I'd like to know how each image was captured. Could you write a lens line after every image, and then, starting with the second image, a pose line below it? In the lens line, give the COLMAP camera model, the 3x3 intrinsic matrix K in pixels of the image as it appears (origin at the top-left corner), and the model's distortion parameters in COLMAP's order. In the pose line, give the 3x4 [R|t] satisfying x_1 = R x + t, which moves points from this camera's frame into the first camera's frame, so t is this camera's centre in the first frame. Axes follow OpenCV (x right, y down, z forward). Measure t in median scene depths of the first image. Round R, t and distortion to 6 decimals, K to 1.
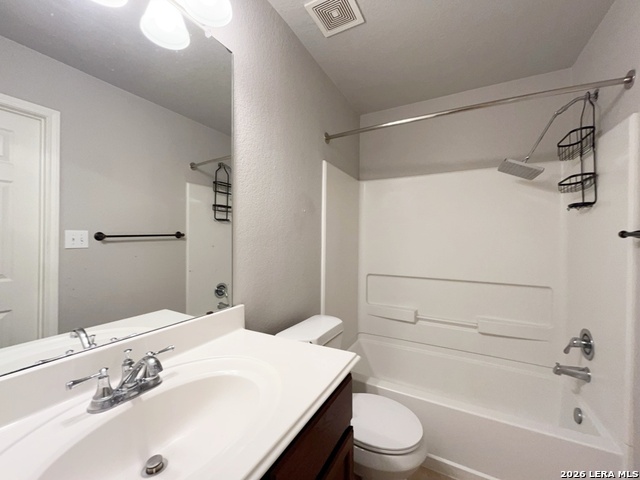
lens RADIAL K [[262.5, 0, 318.0], [0, 262.5, 241.2], [0, 0, 1]] dist [0.009124, -0.000257]
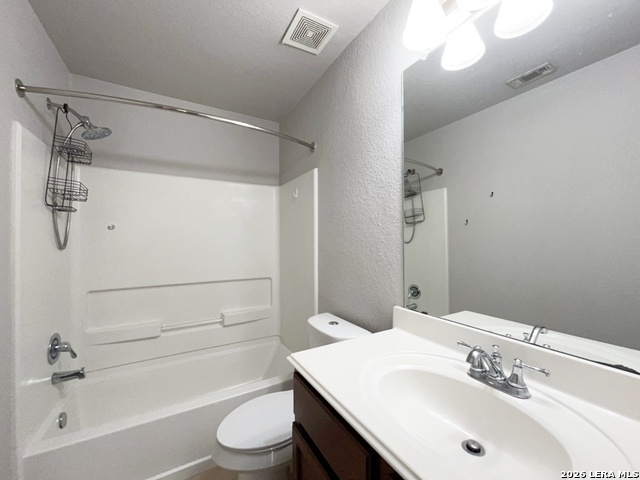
lens RADIAL K [[258.7, 0, 320.0], [0, 258.7, 240.0], [0, 0, 1]] dist [0.001855, 0.000177]
pose [[0.538247, -0.004906, 0.842773, -0.113072], [0.023592, 0.999679, -0.009248, -0.000952], [-0.842457, 0.024861, 0.538190, 0.058095]]
